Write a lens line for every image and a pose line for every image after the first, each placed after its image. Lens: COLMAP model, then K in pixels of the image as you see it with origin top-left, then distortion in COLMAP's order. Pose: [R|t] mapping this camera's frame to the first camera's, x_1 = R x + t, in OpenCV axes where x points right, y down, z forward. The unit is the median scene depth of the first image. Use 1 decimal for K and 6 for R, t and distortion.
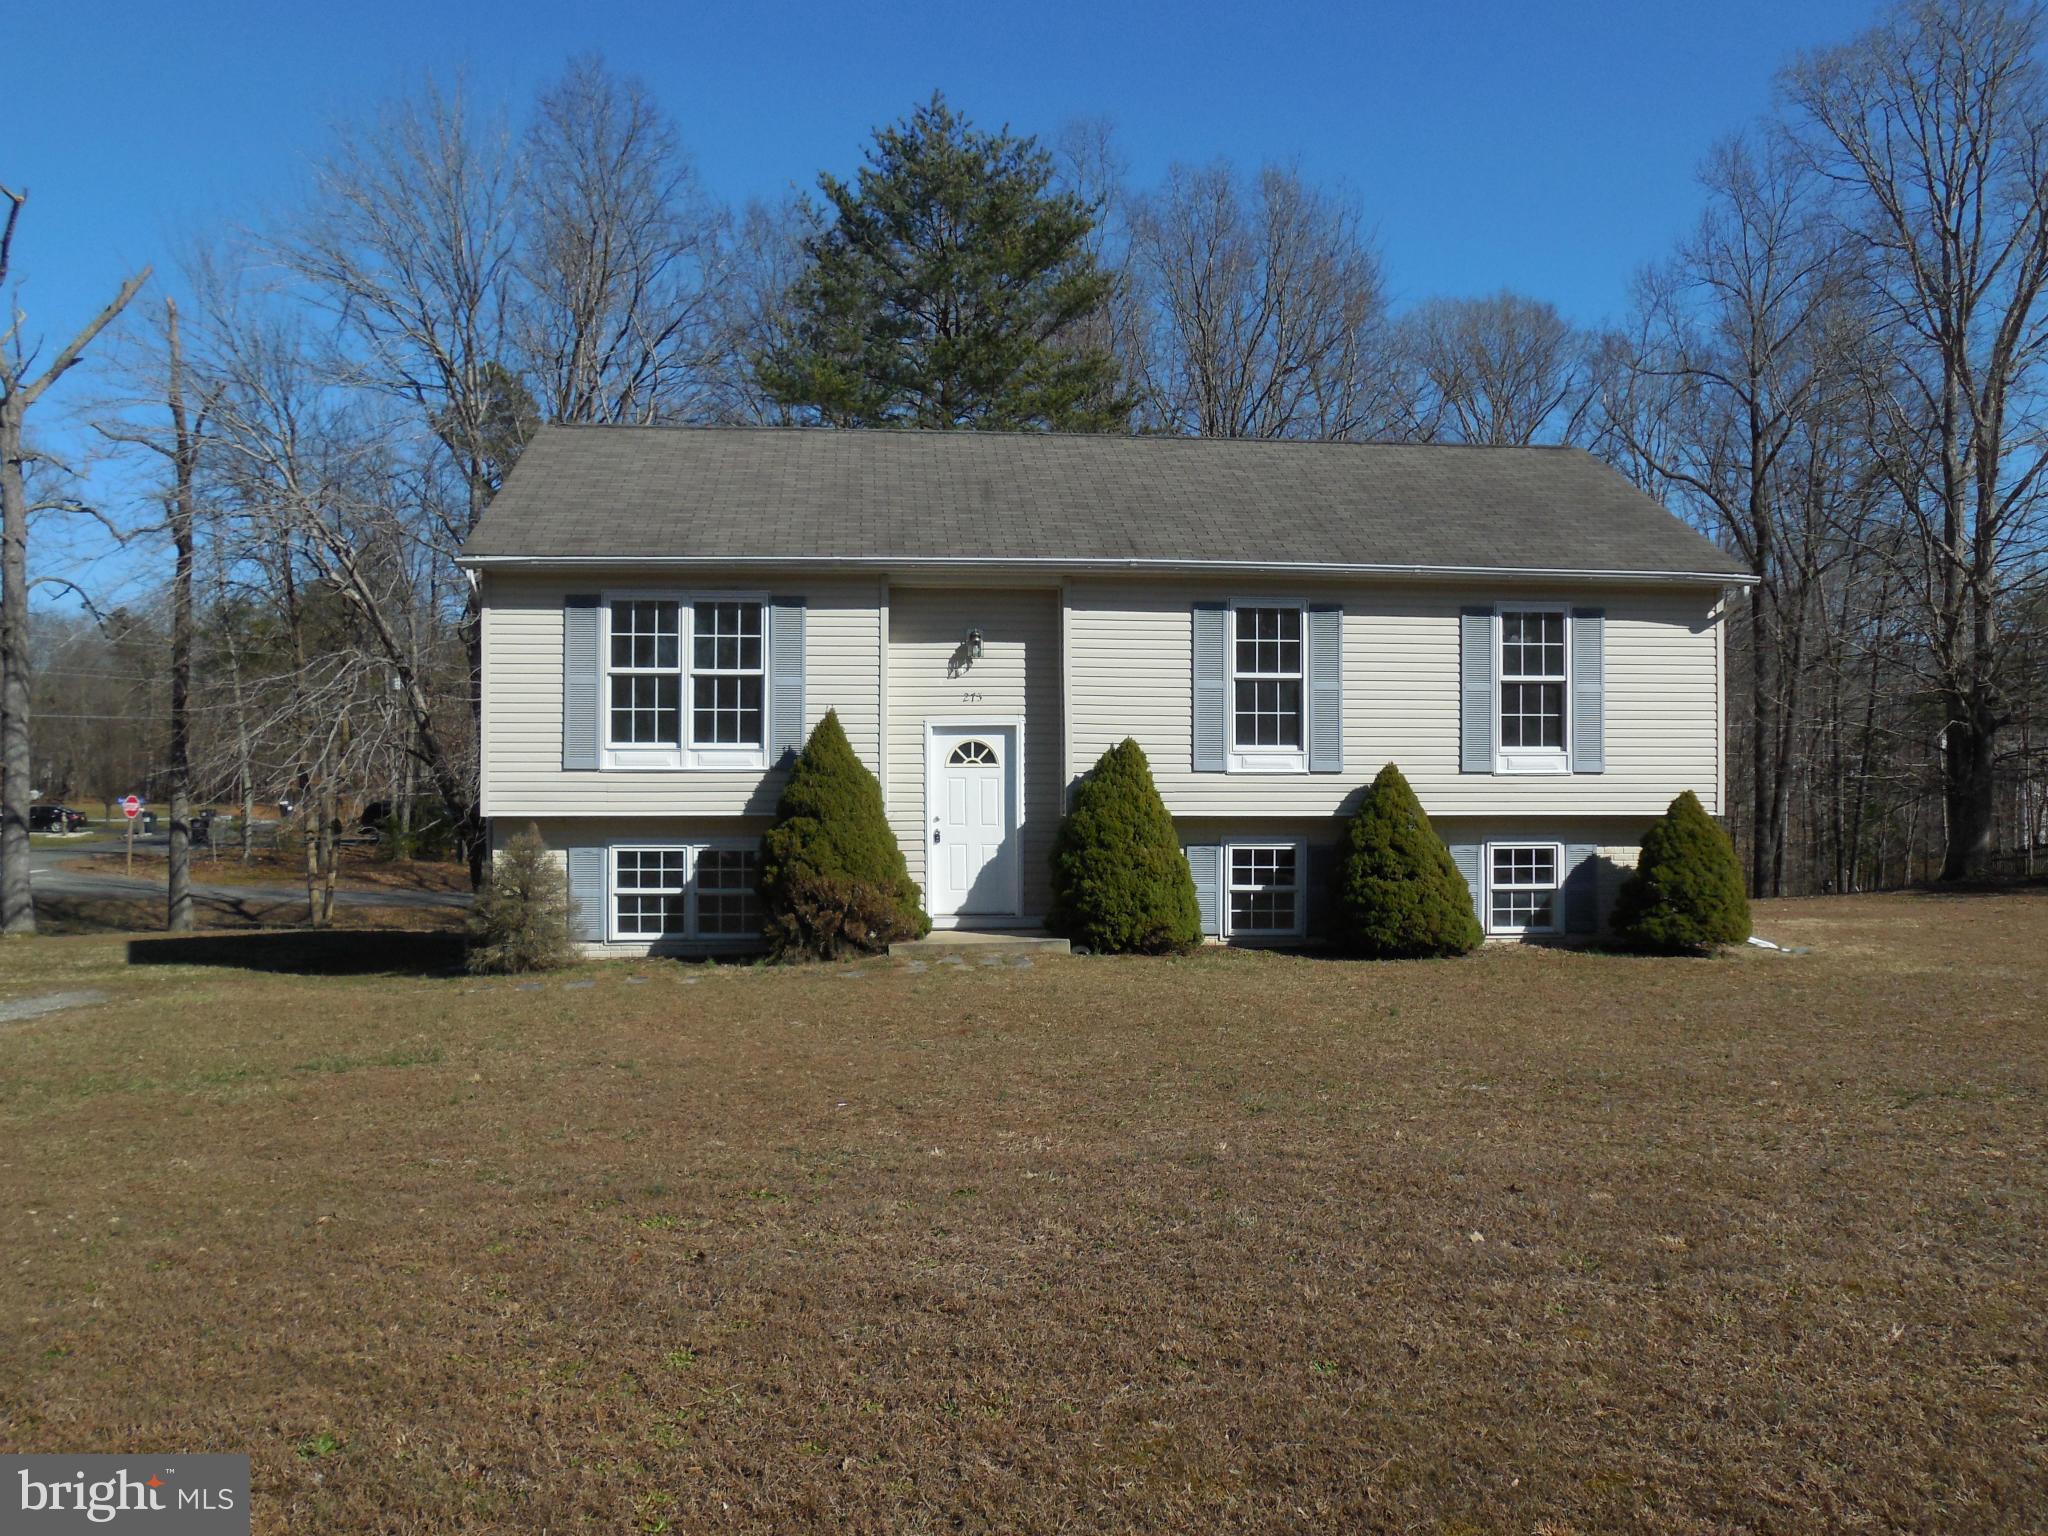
lens RADIAL K [[1765.1, 0, 1012.2], [0, 1765.1, 772.7], [0, 0, 1]] dist [-0.082431, 0.122662]
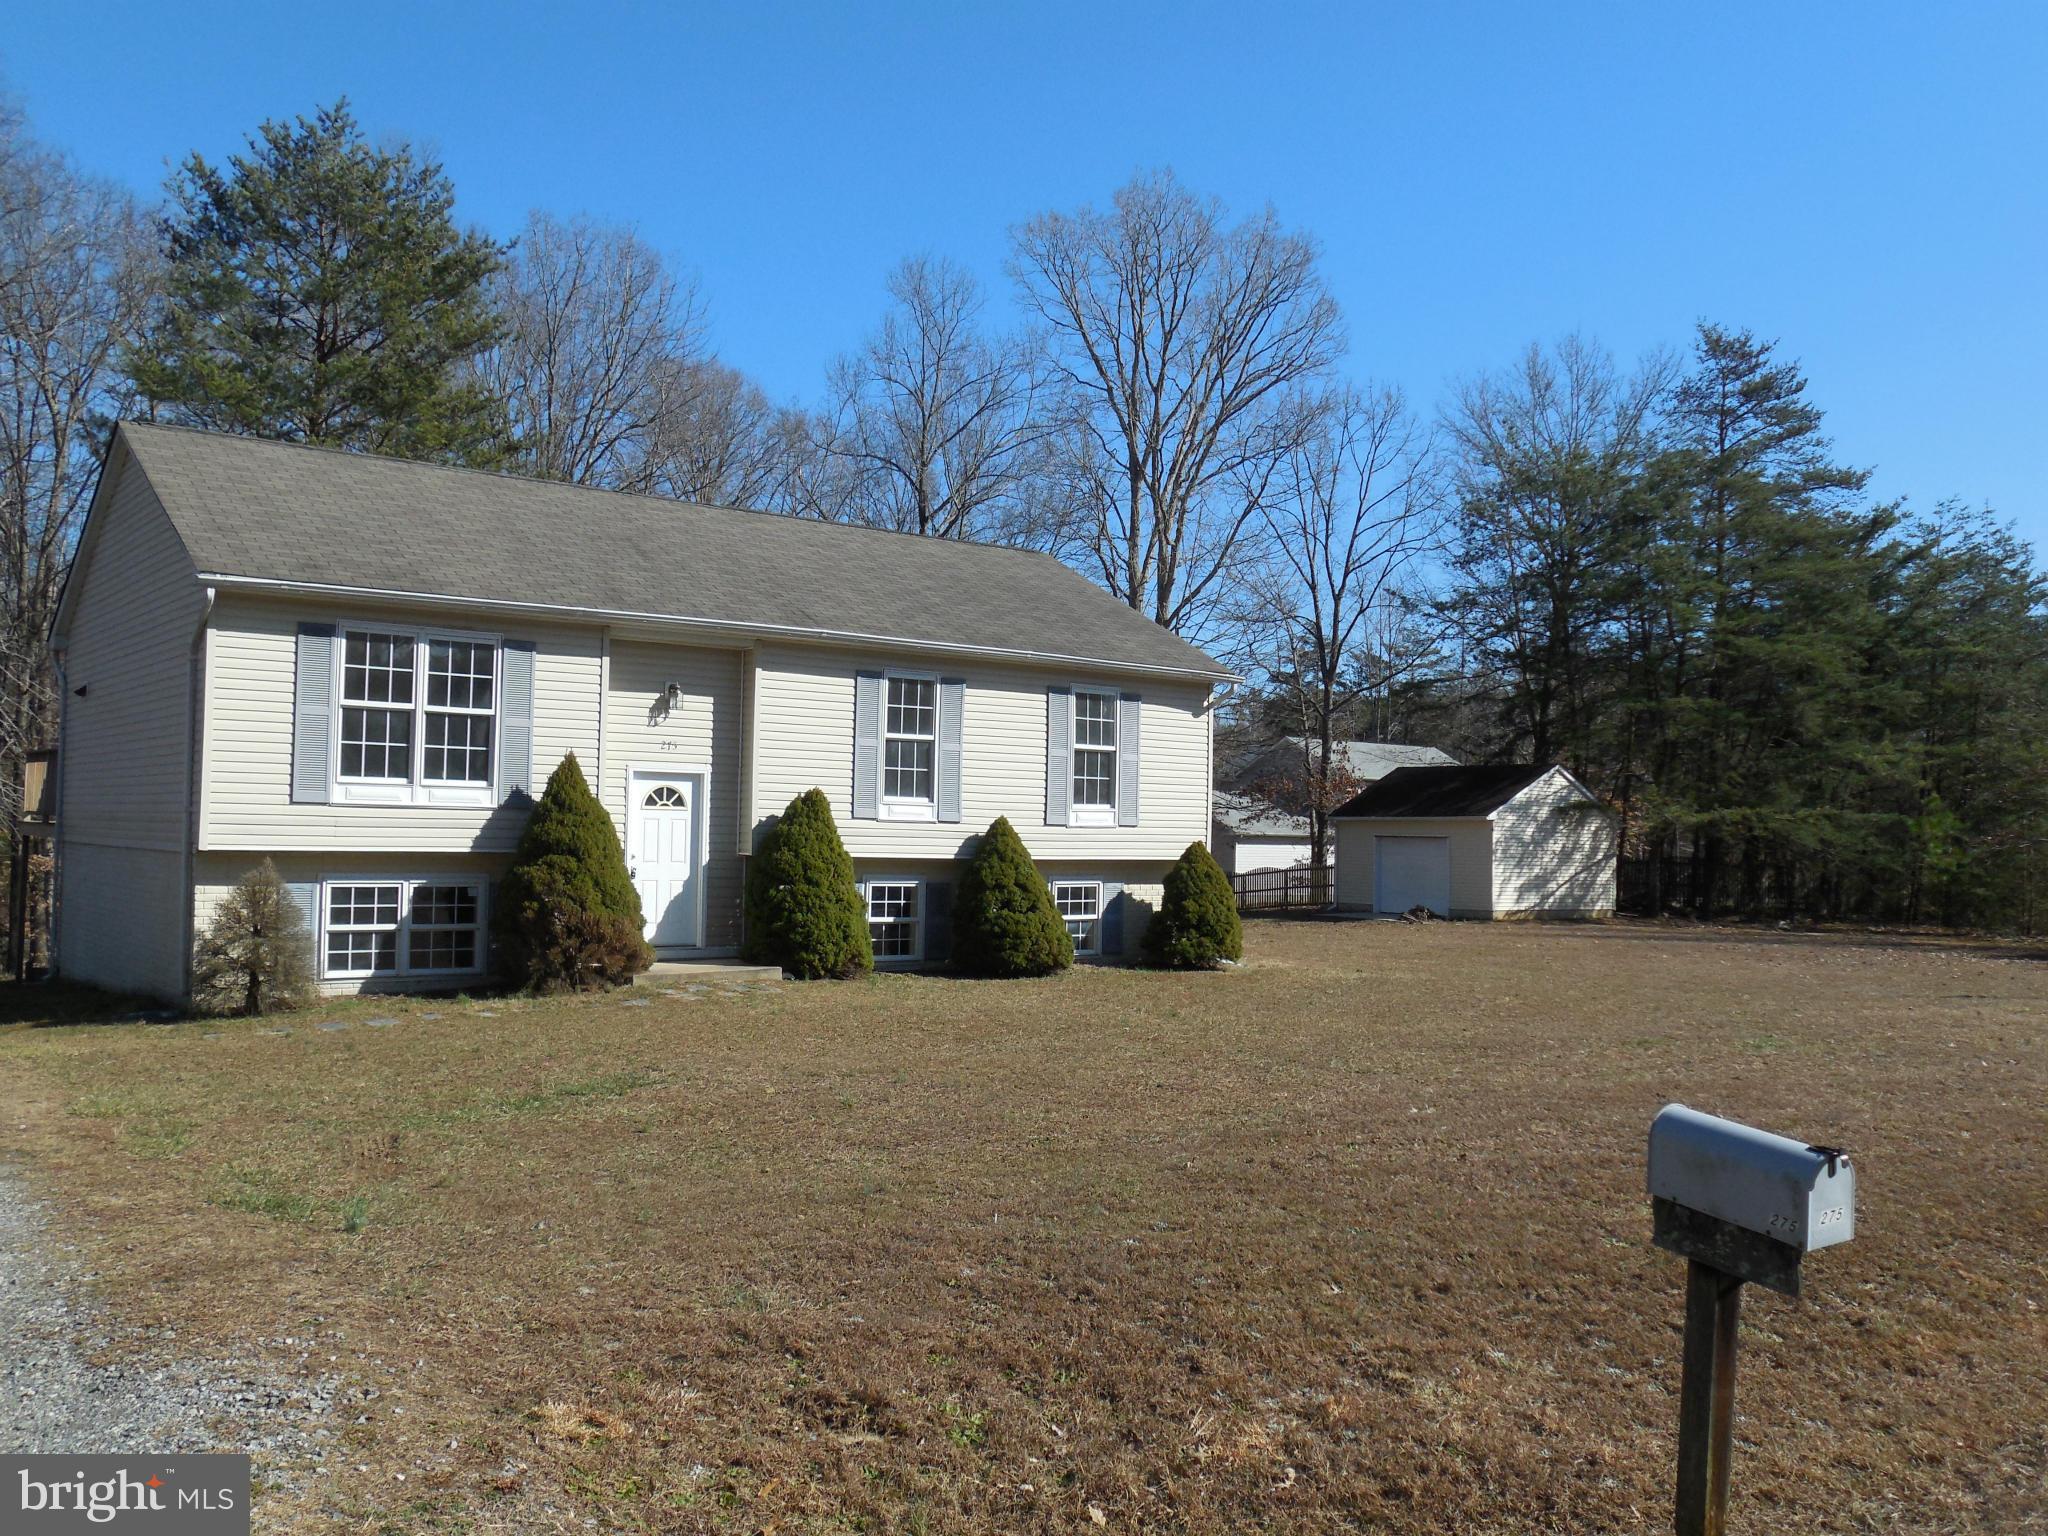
lens RADIAL K [[1763.8, 0, 1024.2], [0, 1763.8, 799.3], [0, 0, 1]] dist [-0.041962, 0.002164]
pose [[0.850771, 0.027490, 0.524817, -0.408189], [-0.024928, 0.999618, -0.011949, -0.001977], [-0.524945, -0.002917, 0.851131, -0.029652]]
